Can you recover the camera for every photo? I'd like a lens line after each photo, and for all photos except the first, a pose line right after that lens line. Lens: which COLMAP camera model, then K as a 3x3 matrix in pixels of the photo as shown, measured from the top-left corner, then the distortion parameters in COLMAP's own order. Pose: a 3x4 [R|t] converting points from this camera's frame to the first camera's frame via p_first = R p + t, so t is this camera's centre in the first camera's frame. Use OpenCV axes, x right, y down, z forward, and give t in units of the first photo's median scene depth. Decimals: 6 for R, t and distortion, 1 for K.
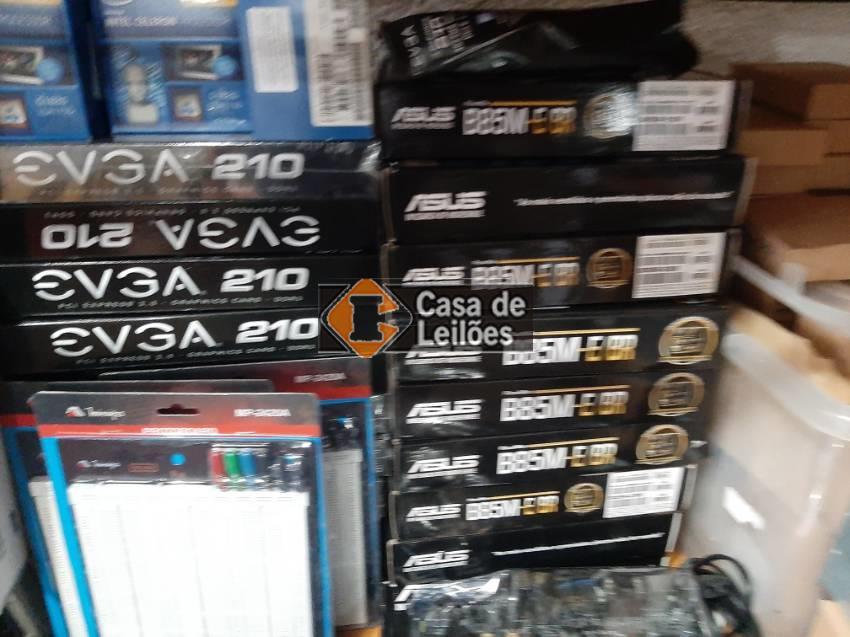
lens RADIAL K [[672.2, 0, 431.9], [0, 672.2, 335.0], [0, 0, 1]] dist [0.049475, -0.090607]
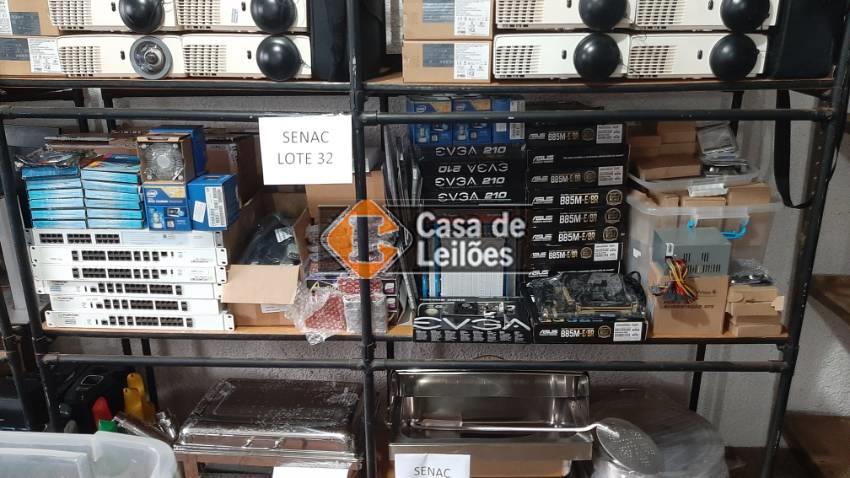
lens RADIAL K [[661.2, 0, 423.4], [0, 661.2, 253.1], [0, 0, 1]] dist [0.052983, -0.002846]
pose [[0.997201, -0.008494, -0.074283, -0.352998], [0.001538, 0.995647, -0.093191, 0.626133], [0.074751, 0.092816, 0.992873, -2.487121]]
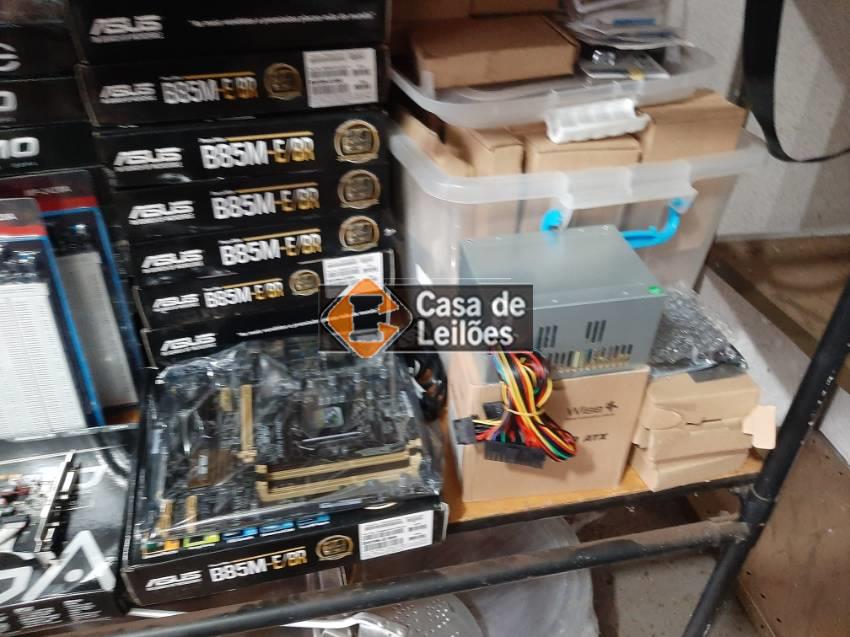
lens RADIAL K [[684.2, 0, 425.7], [0, 684.2, 337.6], [0, 0, 1]] dist [0.069627, -0.145696]
pose [[0.980991, -0.099720, 0.166471, 0.264837], [0.066101, 0.978277, 0.196481, 0.126740], [-0.182448, -0.181742, 0.966272, -0.335668]]
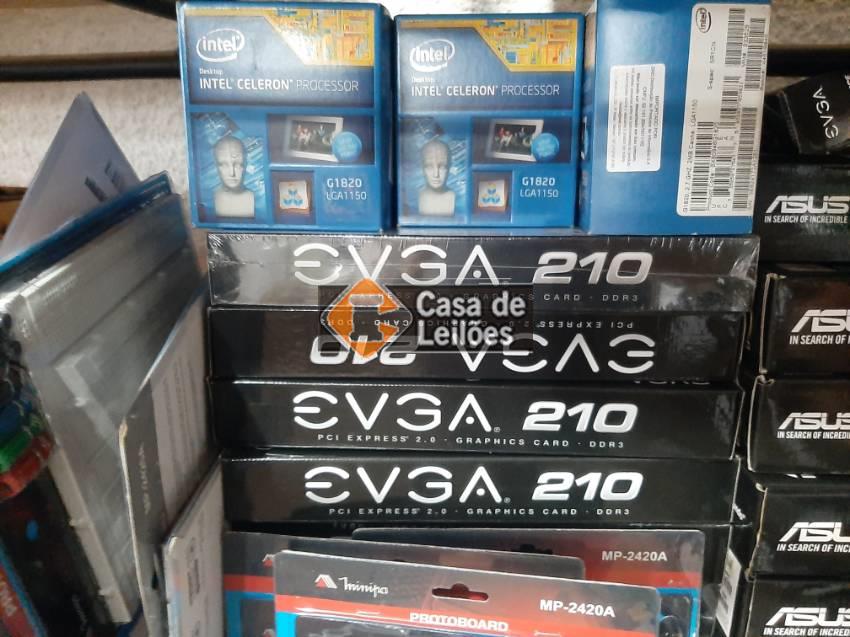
lens RADIAL K [[684.2, 0, 425.7], [0, 684.2, 337.6], [0, 0, 1]] dist [0.069627, -0.145696]
pose [[0.984167, 0.037198, -0.173298, -0.278142], [-0.065694, 0.984647, -0.161725, -0.033757], [0.164621, 0.170549, 0.971500, 0.218503]]
